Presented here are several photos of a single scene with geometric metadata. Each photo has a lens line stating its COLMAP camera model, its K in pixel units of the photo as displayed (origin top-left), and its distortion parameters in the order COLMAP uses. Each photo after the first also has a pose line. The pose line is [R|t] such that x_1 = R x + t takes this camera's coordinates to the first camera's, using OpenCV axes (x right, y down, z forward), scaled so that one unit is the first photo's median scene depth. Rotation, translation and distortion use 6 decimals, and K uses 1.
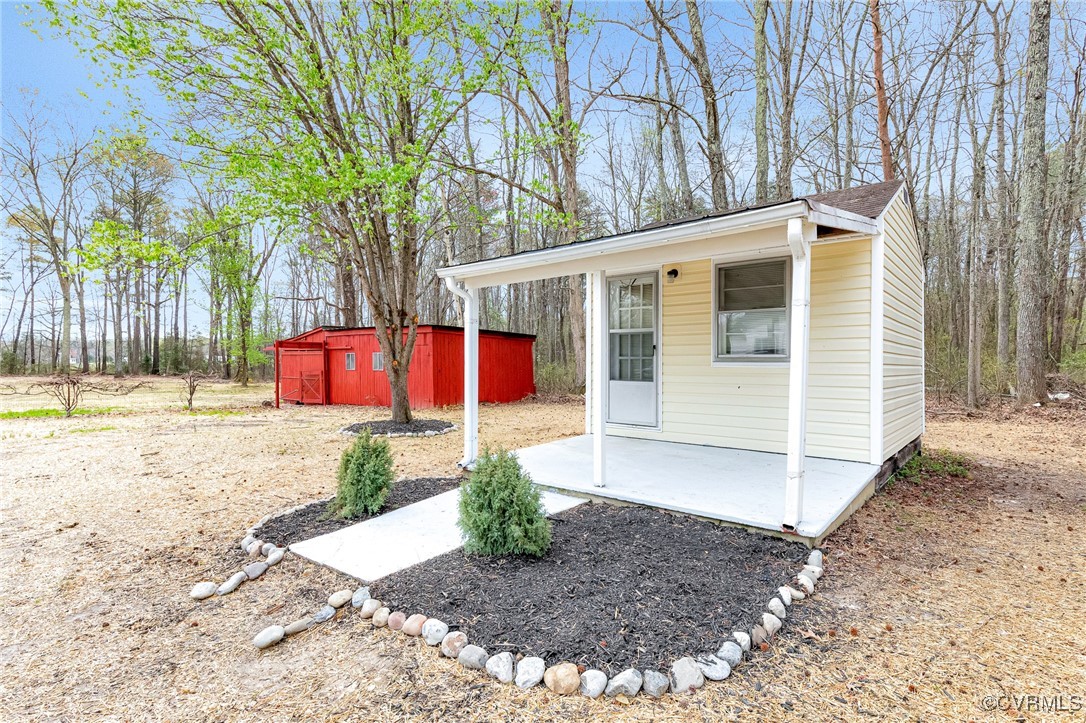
lens RADIAL K [[543.0, 0, 543.2], [0, 543.0, 365.7], [0, 0, 1]] dist [0.000340, -0.000025]
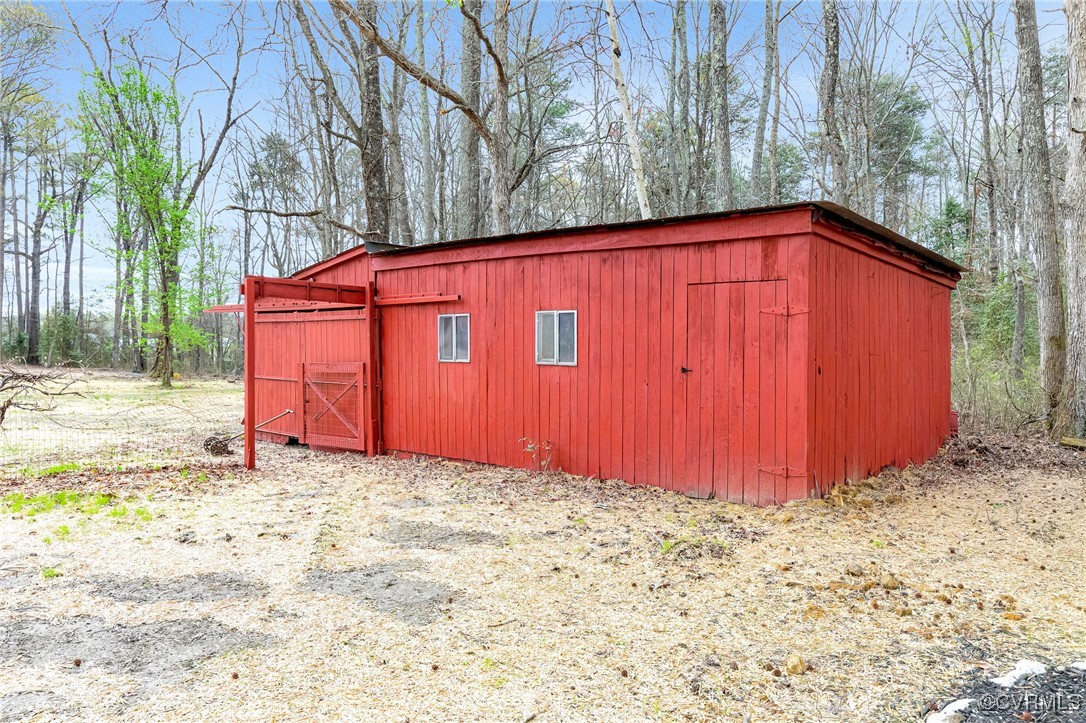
lens RADIAL K [[752.2, 0, 542.9], [0, 752.2, 360.3], [0, 0, 1]] dist [0.000880, 0.000421]
pose [[0.999079, 0.010016, -0.041726, -0.120711], [-0.009773, 0.999934, 0.006011, 0.001461], [0.041784, -0.005598, 0.999111, 0.224376]]
